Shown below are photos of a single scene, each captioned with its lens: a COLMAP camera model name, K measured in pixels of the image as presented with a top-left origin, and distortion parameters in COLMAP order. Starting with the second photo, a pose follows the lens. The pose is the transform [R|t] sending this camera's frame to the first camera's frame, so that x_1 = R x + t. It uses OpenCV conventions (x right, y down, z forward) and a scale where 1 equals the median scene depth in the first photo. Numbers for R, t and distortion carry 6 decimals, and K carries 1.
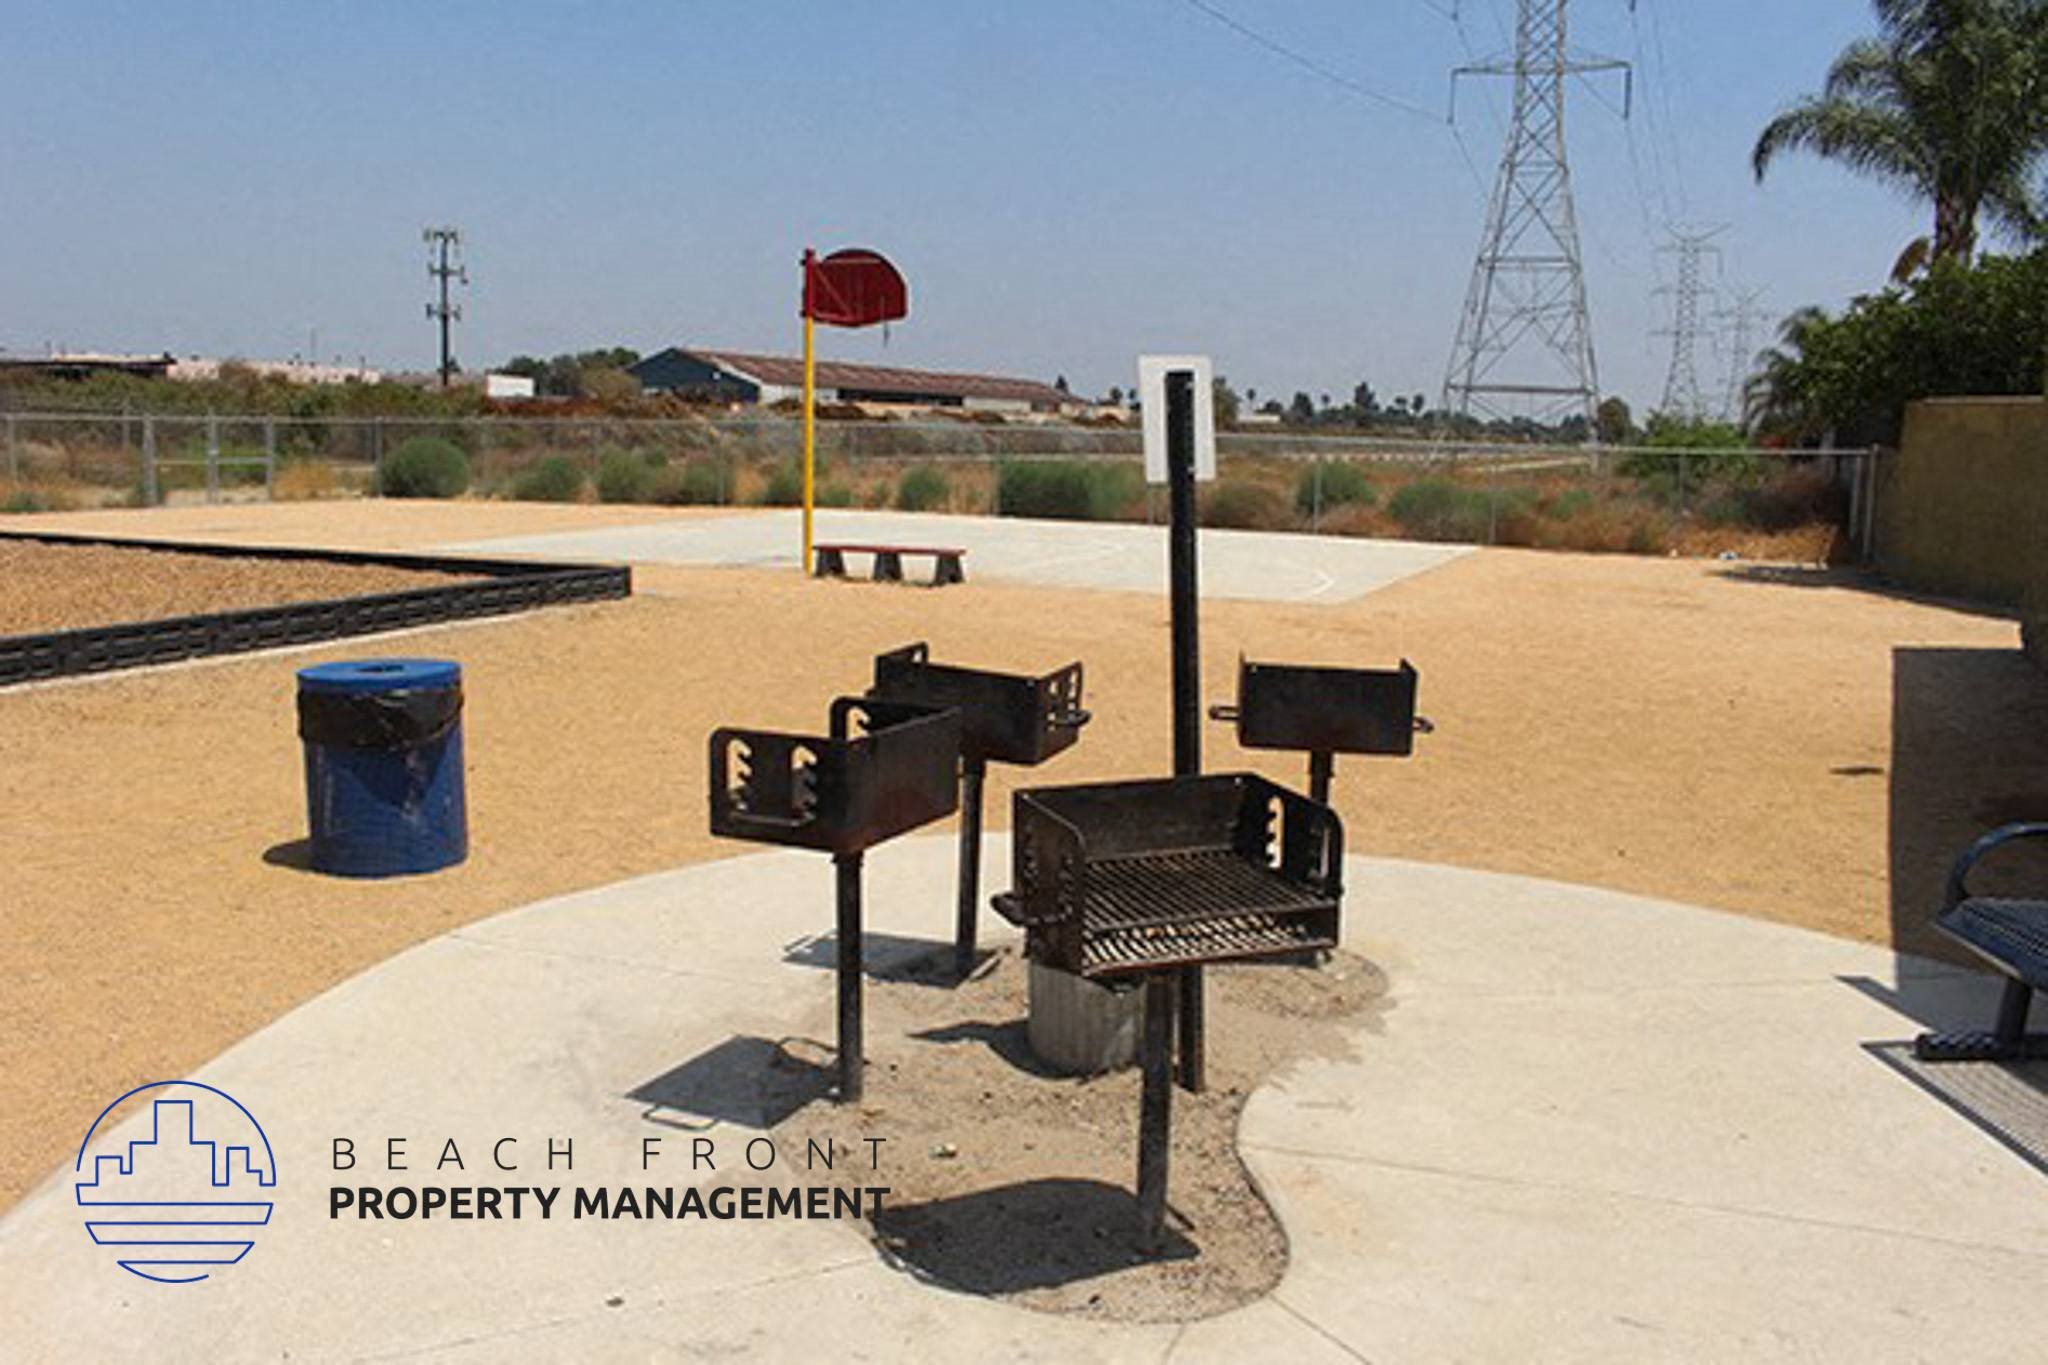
lens RADIAL K [[2047.4, 0, 1071.7], [0, 2047.4, 675.4], [0, 0, 1]] dist [-0.102708, 0.113715]
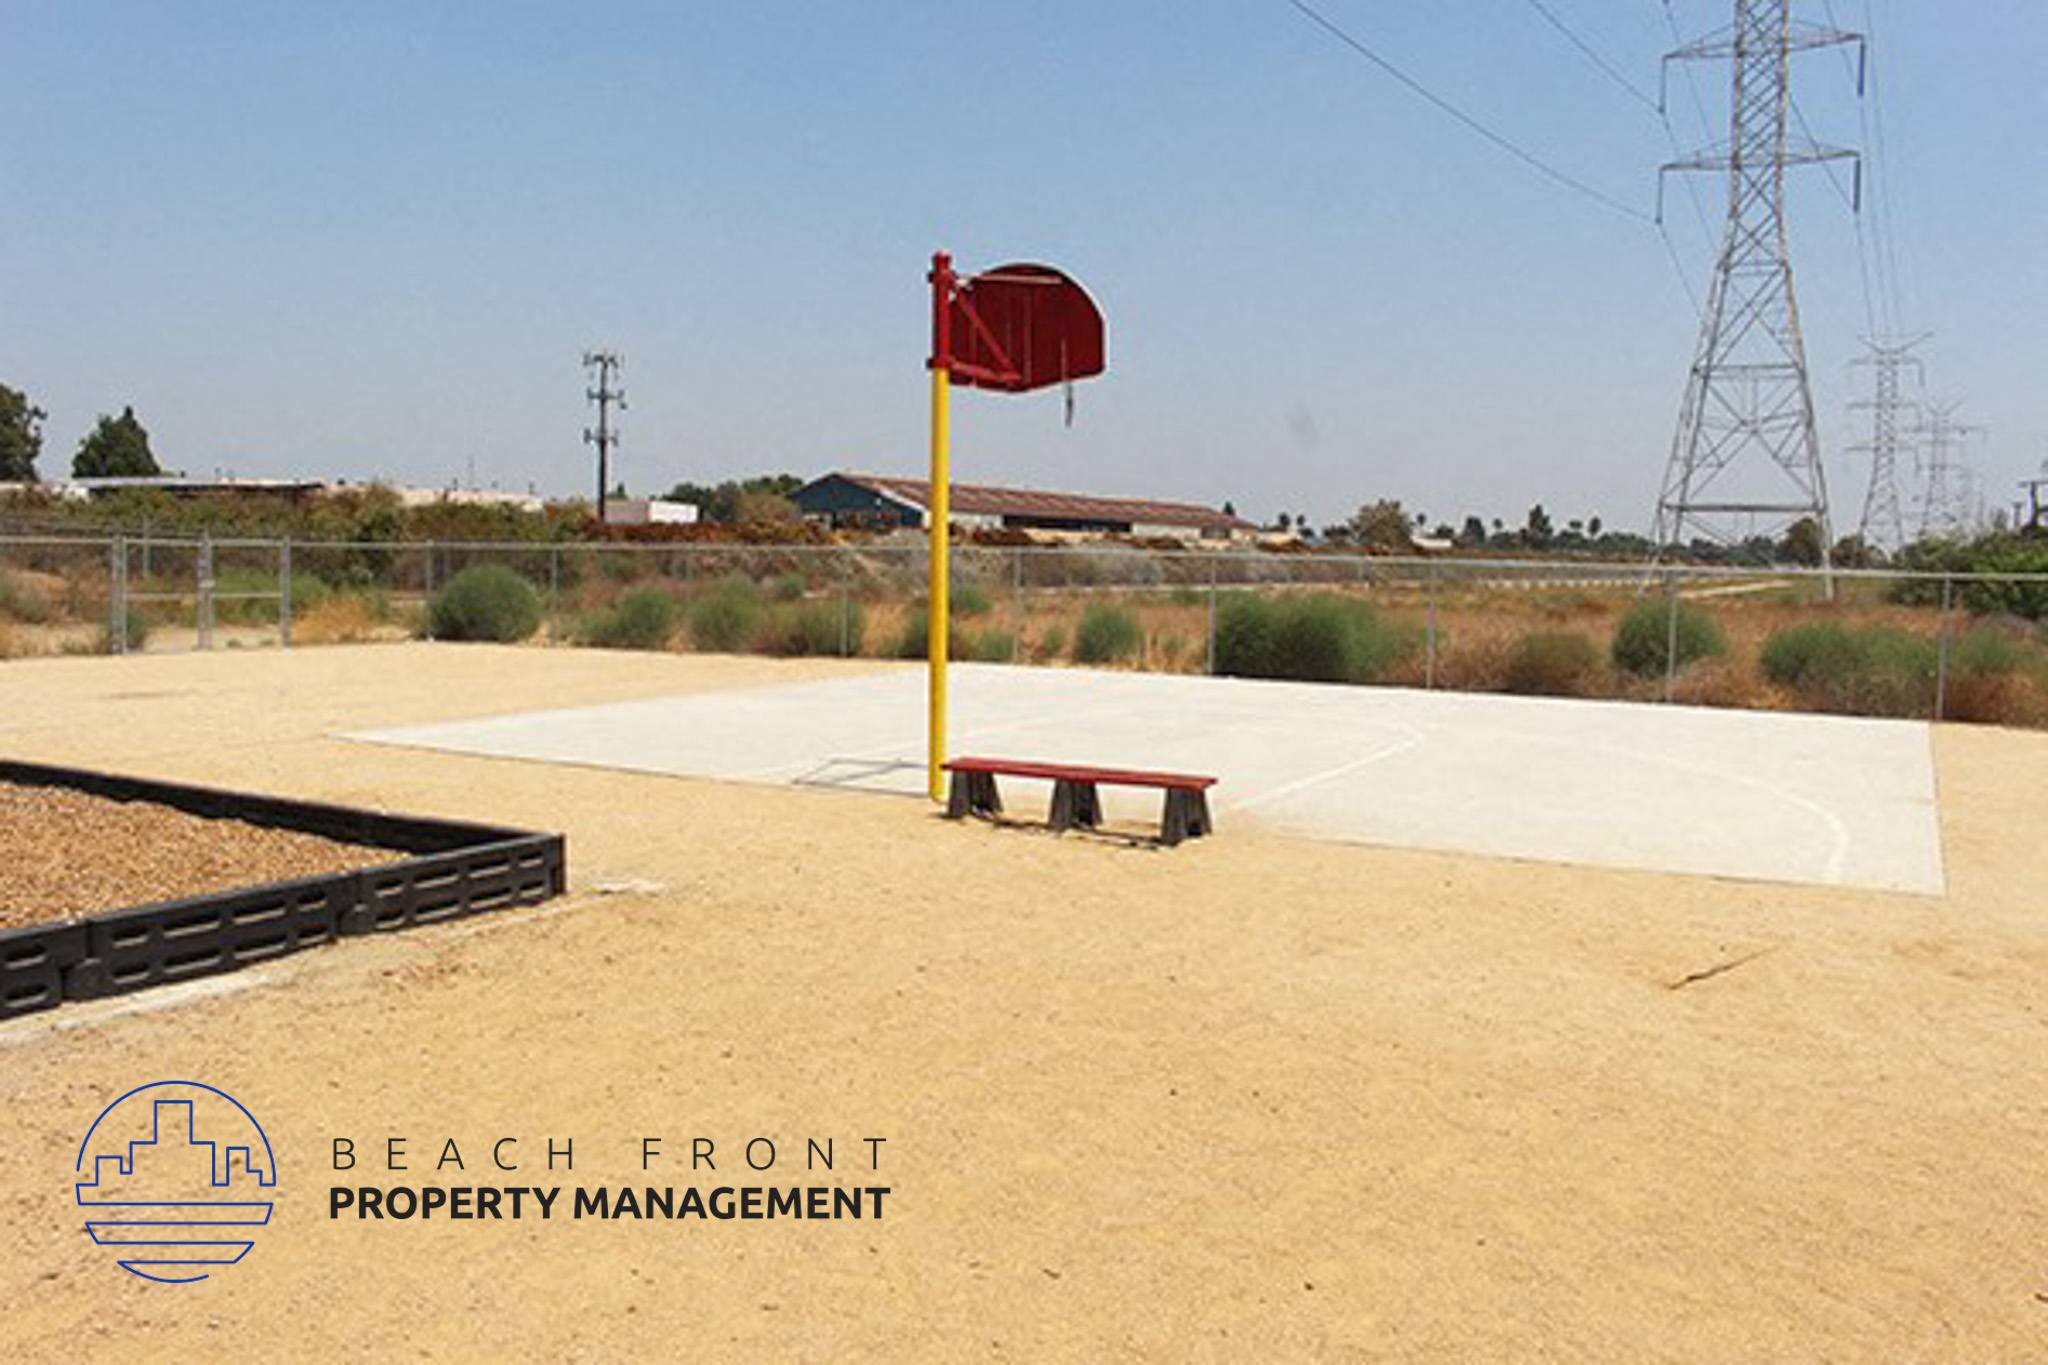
lens RADIAL K [[1706.3, 0, 1029.8], [0, 1706.3, 643.5], [0, 0, 1]] dist [0.061451, 0.005647]
pose [[0.995013, 0.000488, -0.099747, -0.021279], [-0.007327, 0.997644, -0.068210, -0.024634], [0.099478, 0.068600, 0.992672, 0.203266]]
